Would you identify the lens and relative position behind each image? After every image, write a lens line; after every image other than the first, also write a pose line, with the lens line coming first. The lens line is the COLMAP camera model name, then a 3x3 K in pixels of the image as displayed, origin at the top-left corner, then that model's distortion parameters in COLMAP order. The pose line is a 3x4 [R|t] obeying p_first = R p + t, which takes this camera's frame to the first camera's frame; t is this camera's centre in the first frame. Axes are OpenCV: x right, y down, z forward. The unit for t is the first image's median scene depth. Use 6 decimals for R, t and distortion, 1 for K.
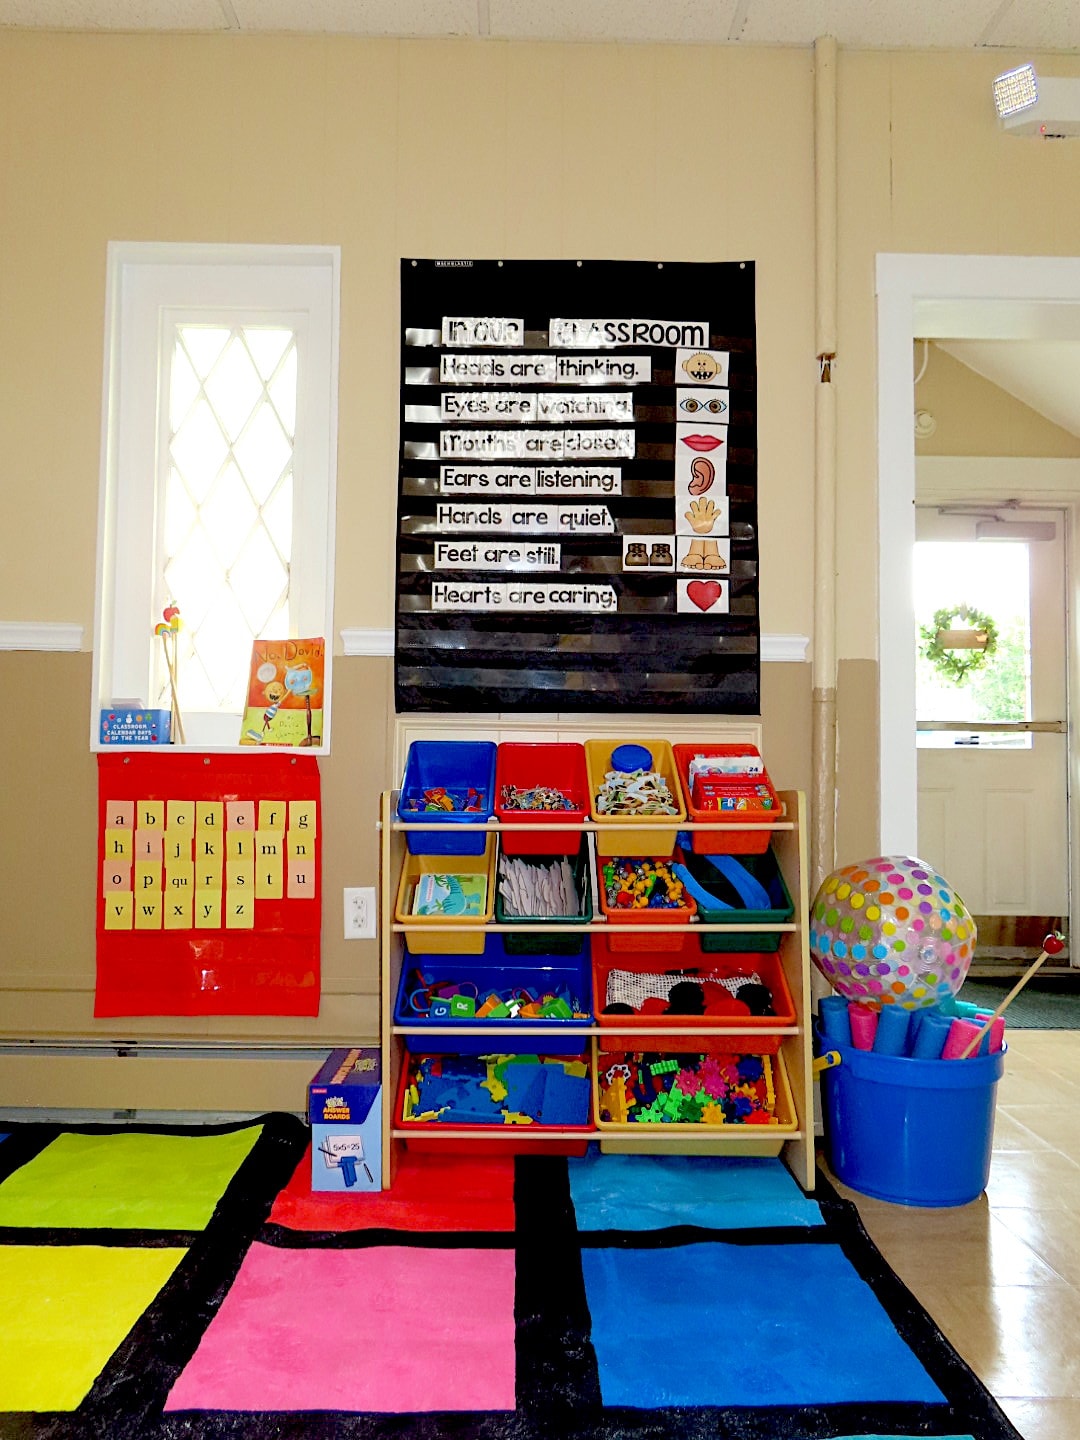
lens RADIAL K [[1027.4, 0, 540.0], [0, 1027.4, 720.0], [0, 0, 1]] dist [-0.002128, -0.001366]
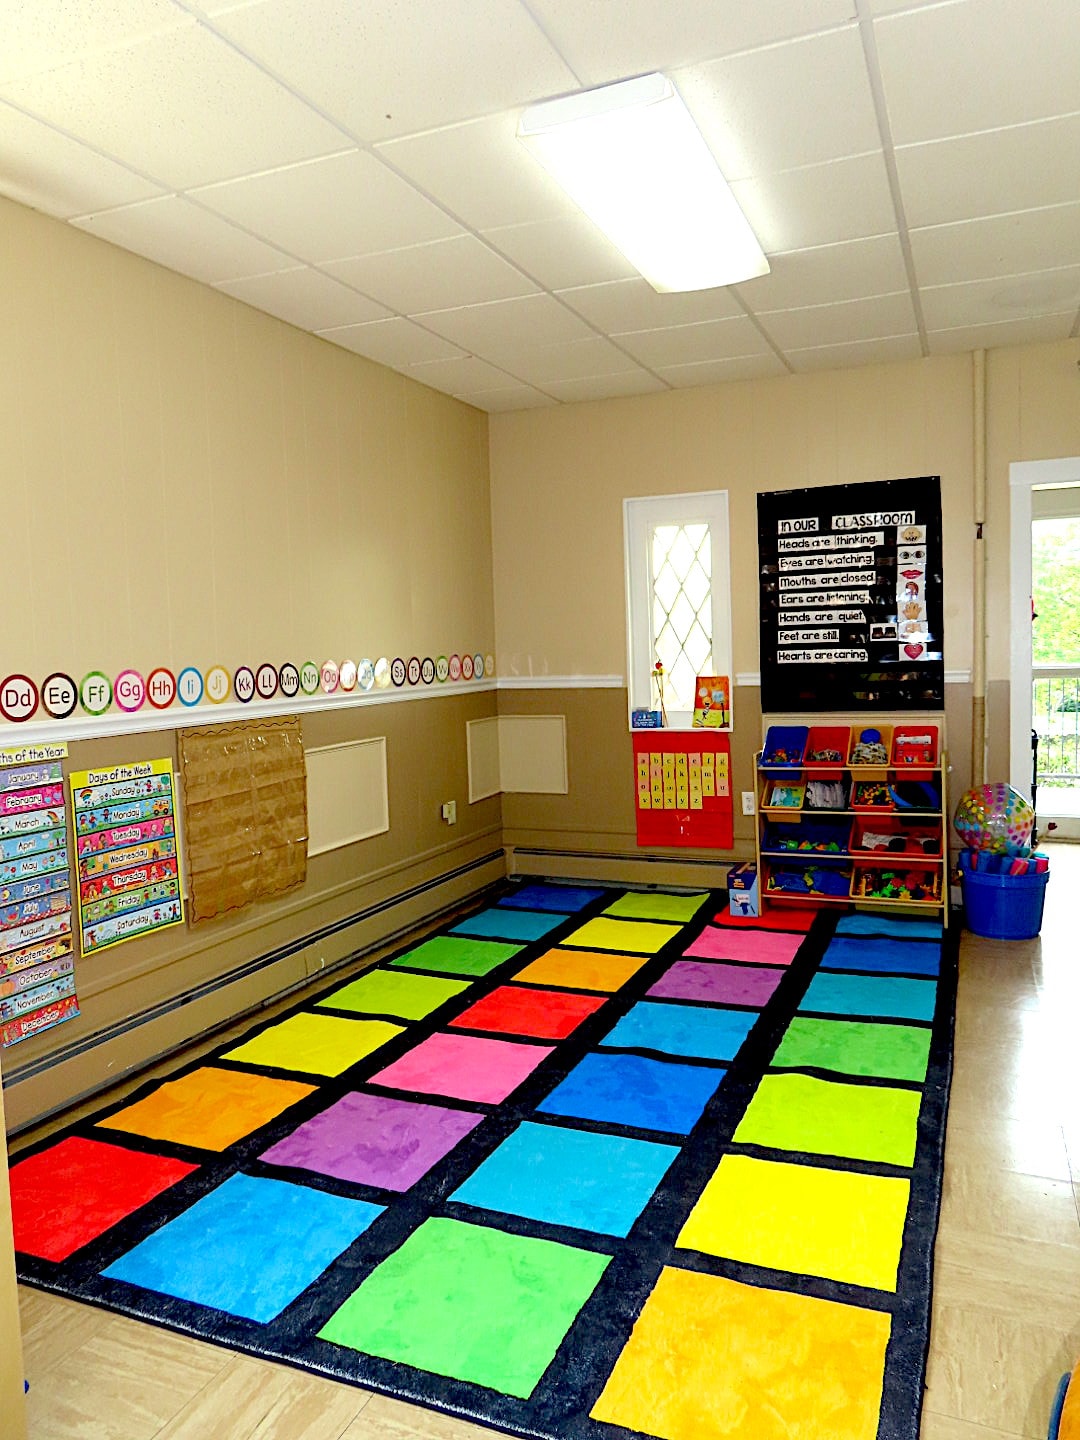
lens RADIAL K [[1027.4, 0, 540.0], [0, 1027.4, 720.0], [0, 0, 1]] dist [-0.002128, -0.001366]
pose [[0.909813, -0.012993, -0.414815, 0.327911], [0.063142, 0.992208, 0.107410, -0.251316], [0.410187, -0.123916, 0.903544, -1.136845]]
